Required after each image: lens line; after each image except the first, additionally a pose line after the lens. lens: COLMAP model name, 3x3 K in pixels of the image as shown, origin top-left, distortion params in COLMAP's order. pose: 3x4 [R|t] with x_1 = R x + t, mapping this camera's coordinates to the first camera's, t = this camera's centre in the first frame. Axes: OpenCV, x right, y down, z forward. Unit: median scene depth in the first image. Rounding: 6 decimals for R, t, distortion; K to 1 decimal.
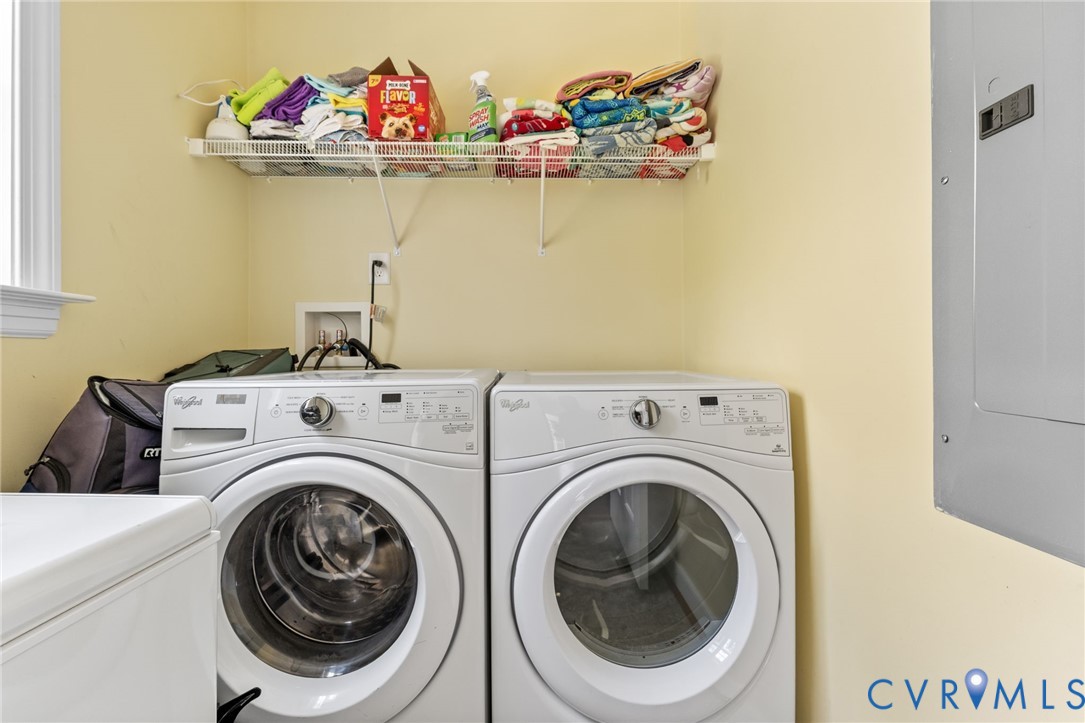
lens RADIAL K [[434.9, 0, 542.4], [0, 434.9, 357.1], [0, 0, 1]] dist [0.000498, 0.000009]
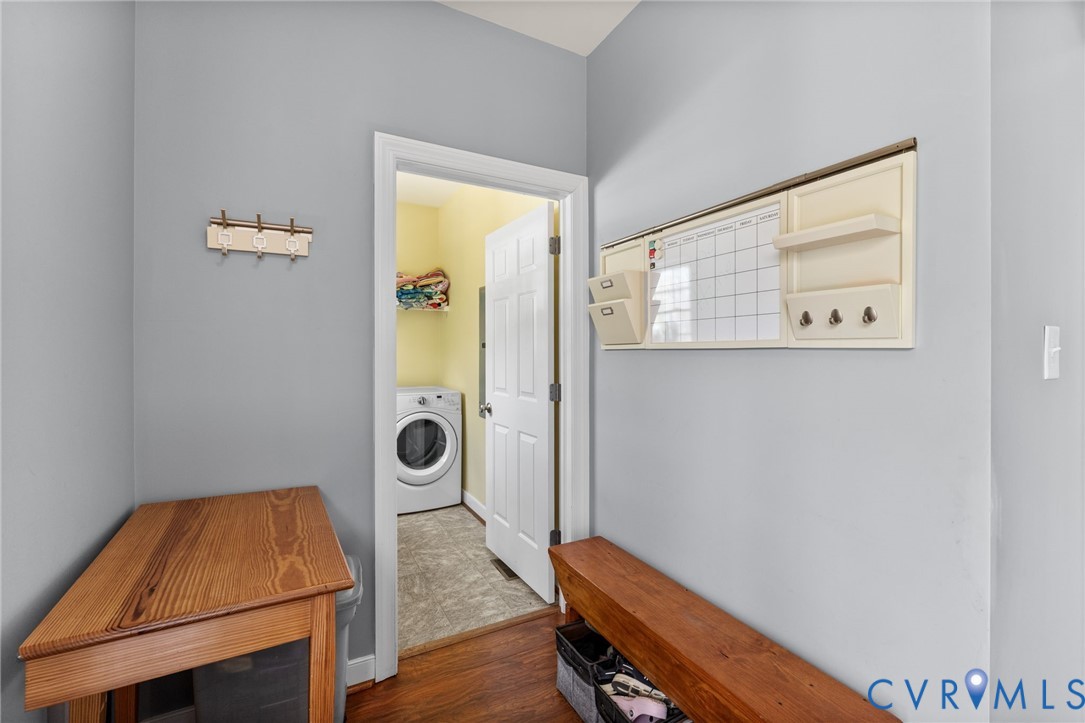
lens RADIAL K [[474.4, 0, 549.0], [0, 474.4, 353.3], [0, 0, 1]] dist [0.000482, 0.000006]
pose [[0.890163, 0.005586, 0.455609, -0.438940], [-0.004492, 0.999984, -0.003483, -0.180638], [-0.455621, 0.001054, 0.890173, -2.099868]]
